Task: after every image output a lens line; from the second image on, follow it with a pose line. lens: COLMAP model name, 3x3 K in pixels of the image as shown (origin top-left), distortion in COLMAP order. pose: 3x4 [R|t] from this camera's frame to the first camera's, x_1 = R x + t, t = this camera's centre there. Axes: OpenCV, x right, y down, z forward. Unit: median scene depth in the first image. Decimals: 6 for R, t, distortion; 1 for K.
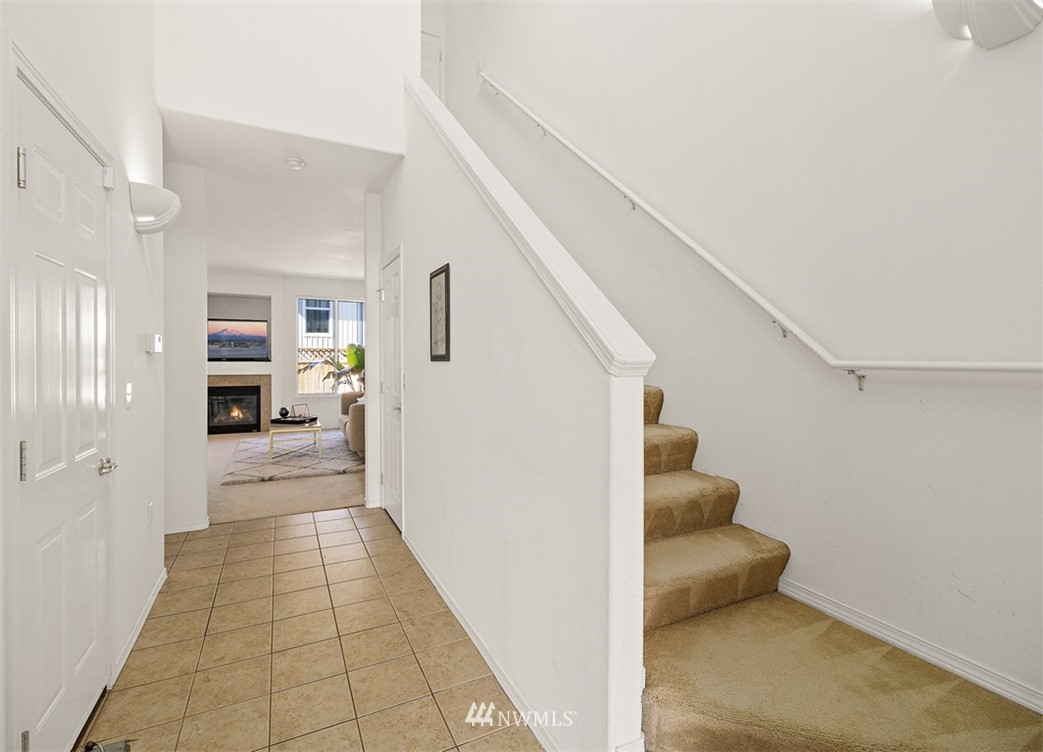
lens RADIAL K [[481.5, 0, 514.2], [0, 481.5, 361.0], [0, 0, 1]] dist [0.000870, 0.000495]
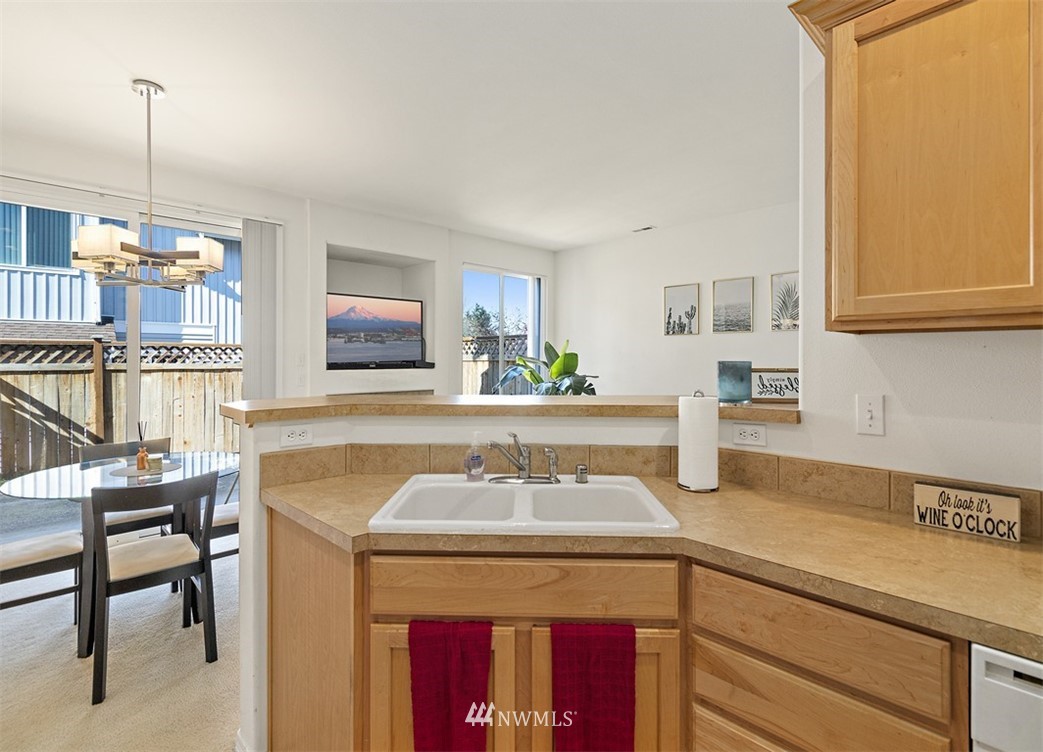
lens RADIAL K [[492.1, 0, 513.5], [0, 492.1, 358.2], [0, 0, 1]] dist [0.000469, 0.000566]
pose [[0.956475, -0.002395, 0.291806, -0.593390], [0.004216, 0.999975, -0.005613, -0.007072], [-0.291785, 0.006599, 0.956461, 0.374668]]
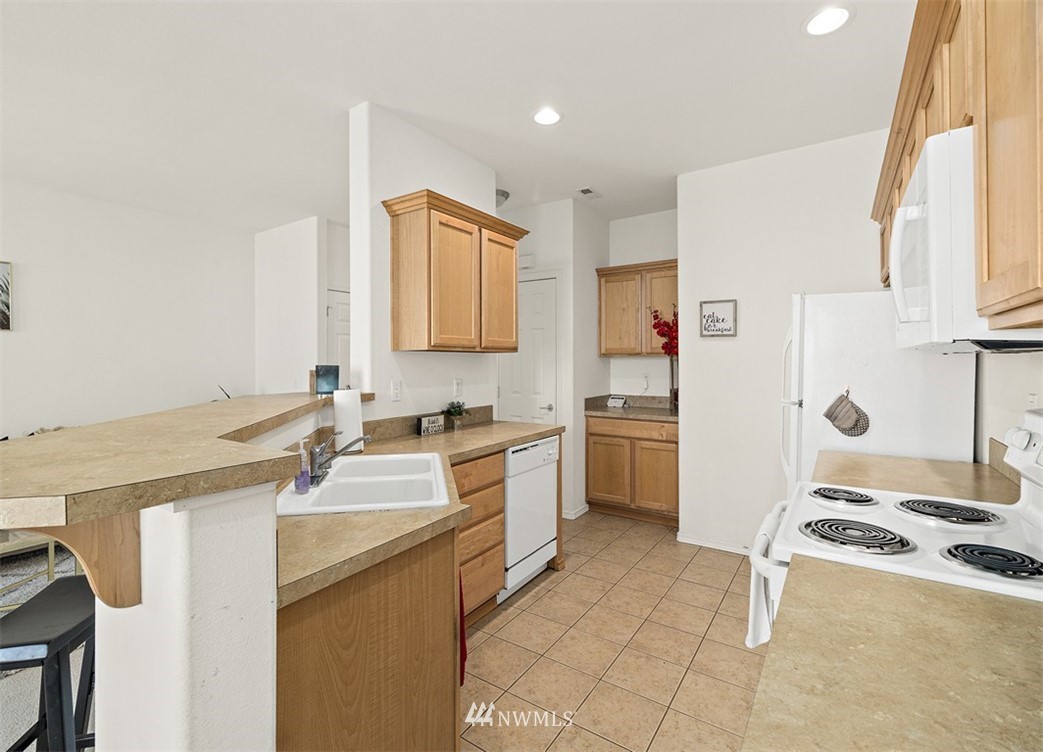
lens RADIAL K [[481.5, 0, 514.2], [0, 481.5, 361.0], [0, 0, 1]] dist [0.000870, 0.000495]
pose [[-0.496724, -0.000664, 0.867908, -0.751731], [0.008994, 0.999942, 0.005913, -0.009830], [-0.867862, 0.010743, -0.496689, 0.591171]]
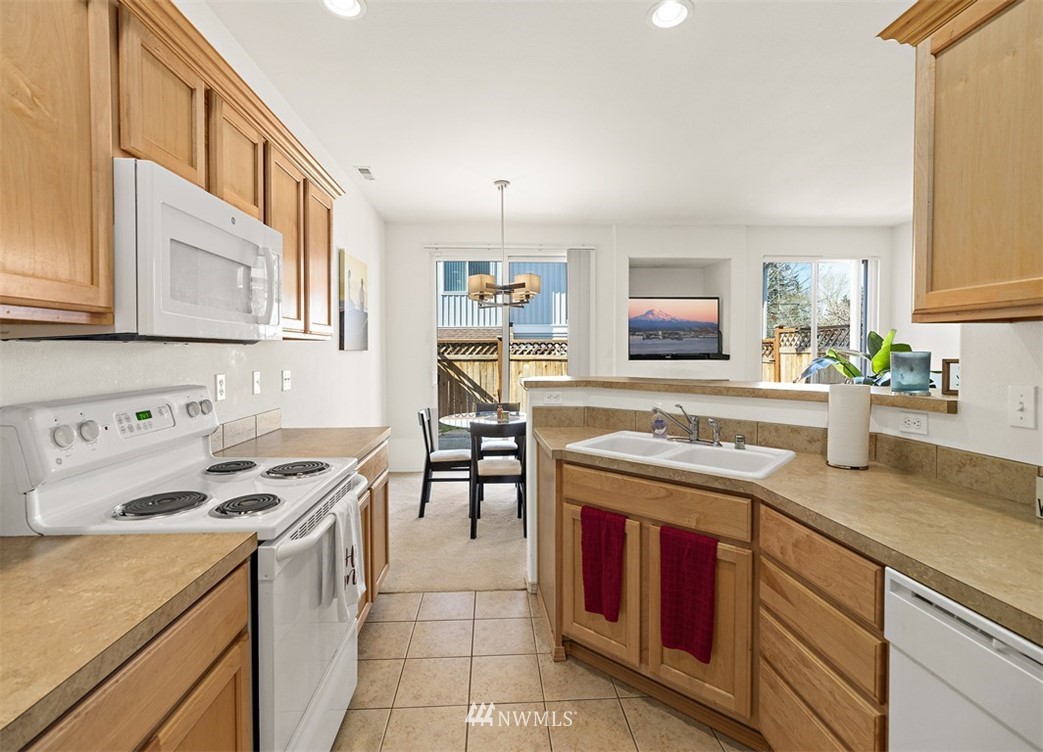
lens RADIAL K [[479.3, 0, 516.4], [0, 479.3, 360.2], [0, 0, 1]] dist [0.001582, 0.000069]
pose [[0.920469, 0.002088, -0.390810, -0.518753], [0.002344, 0.999938, 0.010865, -0.005487], [0.390808, -0.010917, 0.920407, 0.292047]]
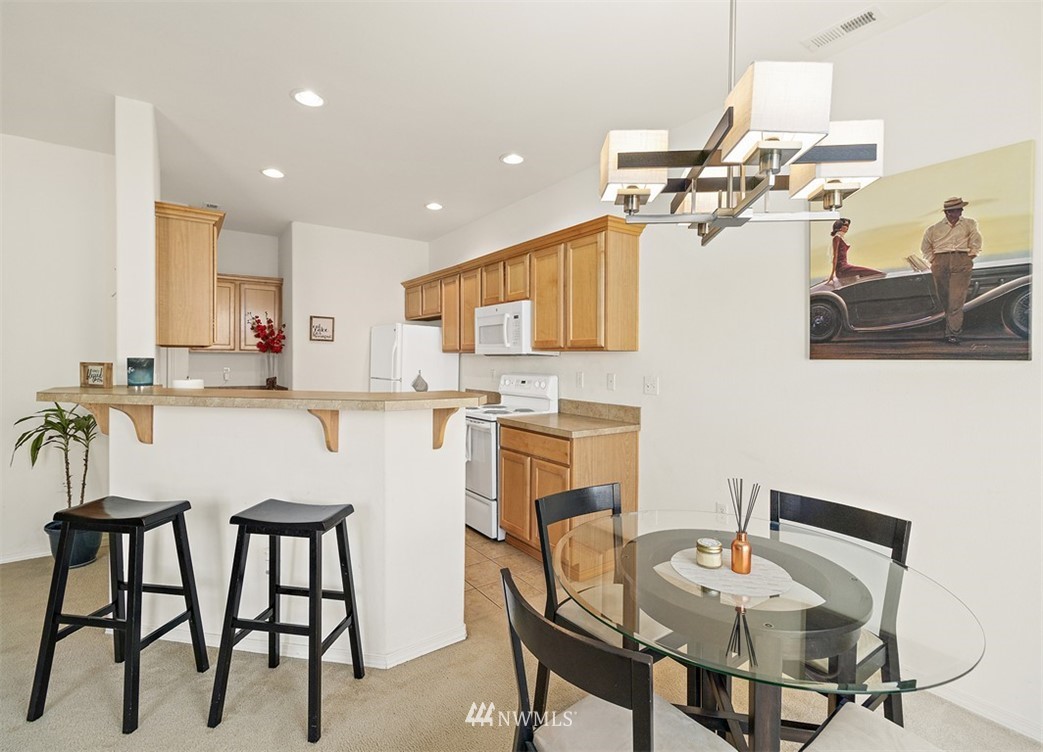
lens RADIAL K [[478.6, 0, 510.8], [0, 478.6, 365.0], [0, 0, 1]] dist [-0.001511, -0.000258]
pose [[-0.988437, -0.008368, -0.151399, -0.625667], [-0.011331, 0.999761, 0.018716, -0.010239], [0.151206, 0.020215, -0.988296, 0.871957]]
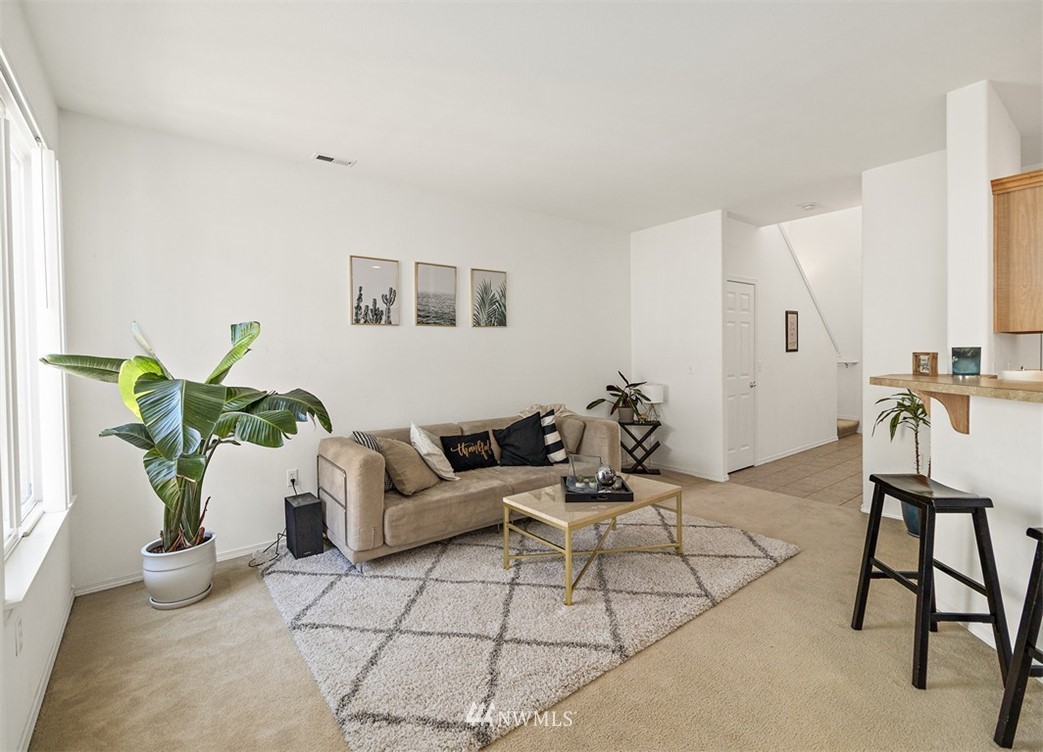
lens RADIAL K [[481.5, 0, 514.2], [0, 481.5, 361.0], [0, 0, 1]] dist [0.000870, 0.000495]
pose [[-0.198176, -0.013674, 0.980071, -0.679331], [0.025862, 0.999482, 0.019175, -0.010906], [-0.979825, 0.029147, -0.197720, 0.875538]]
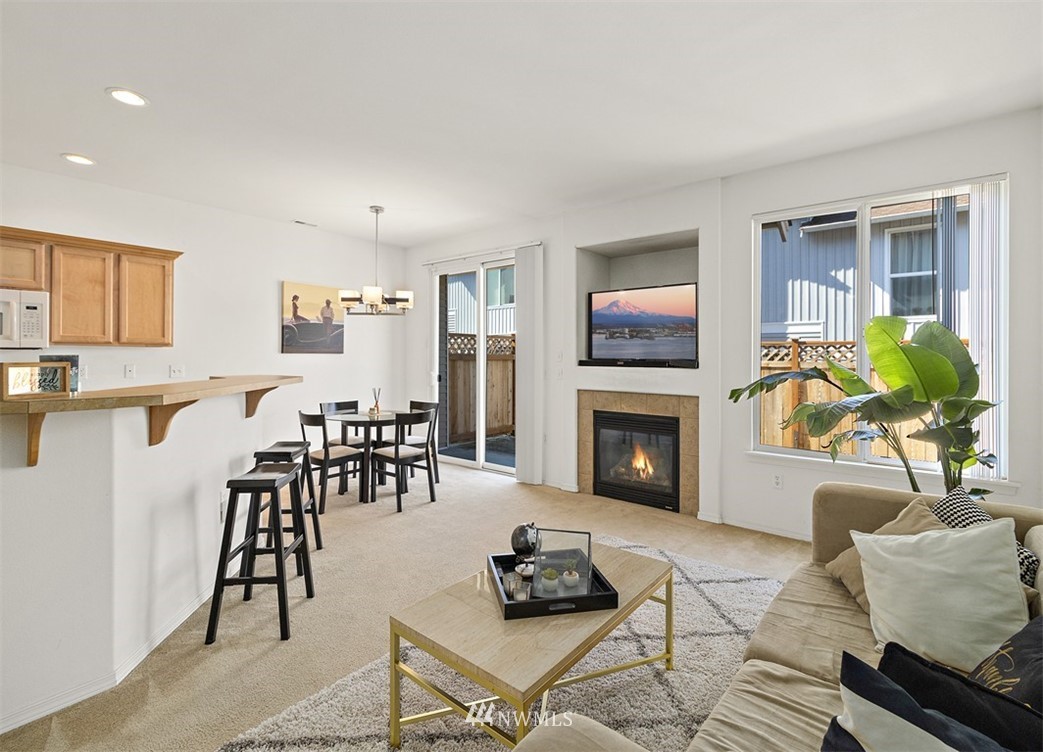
lens RADIAL K [[483.6, 0, 514.0], [0, 483.6, 352.7], [0, 0, 1]] dist [0.000731, 0.000271]
pose [[0.410220, -0.004743, -0.911974, -0.149949], [-0.009783, 0.999906, -0.009601, -0.007797], [0.911934, 0.012860, 0.410135, 0.647003]]
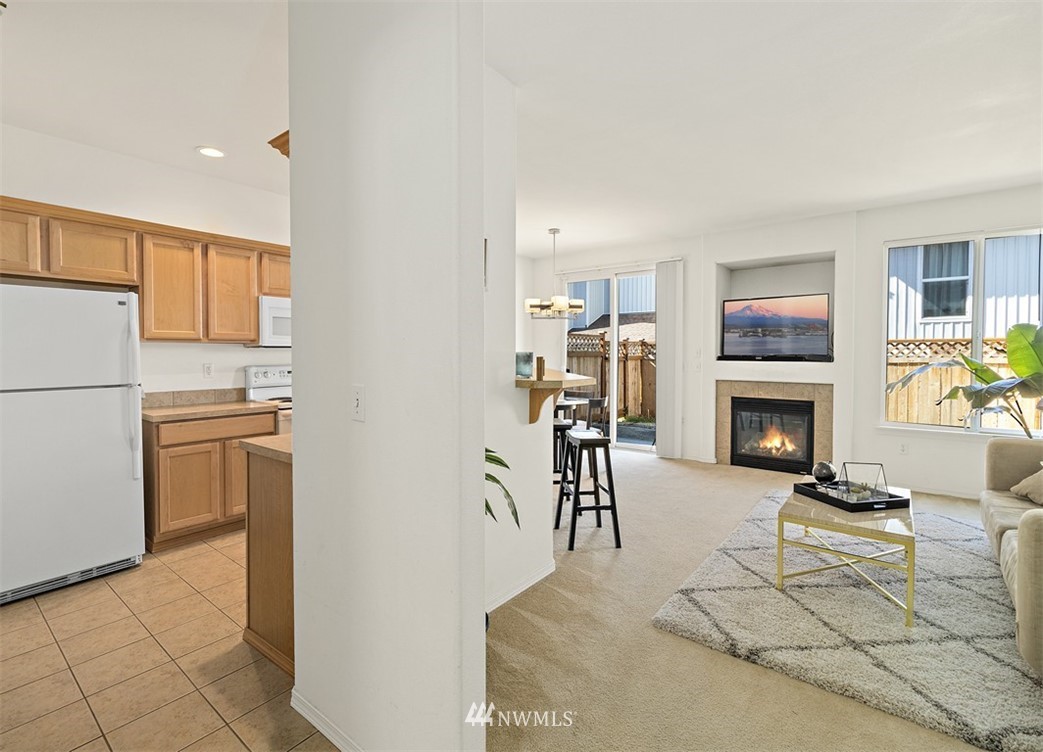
lens RADIAL K [[481.5, 0, 514.2], [0, 481.5, 361.0], [0, 0, 1]] dist [0.000870, 0.000495]
pose [[0.430906, 0.014486, -0.902281, -0.140029], [-0.007426, 0.999894, 0.012507, -0.004356], [0.902366, 0.001311, 0.430968, 0.392690]]
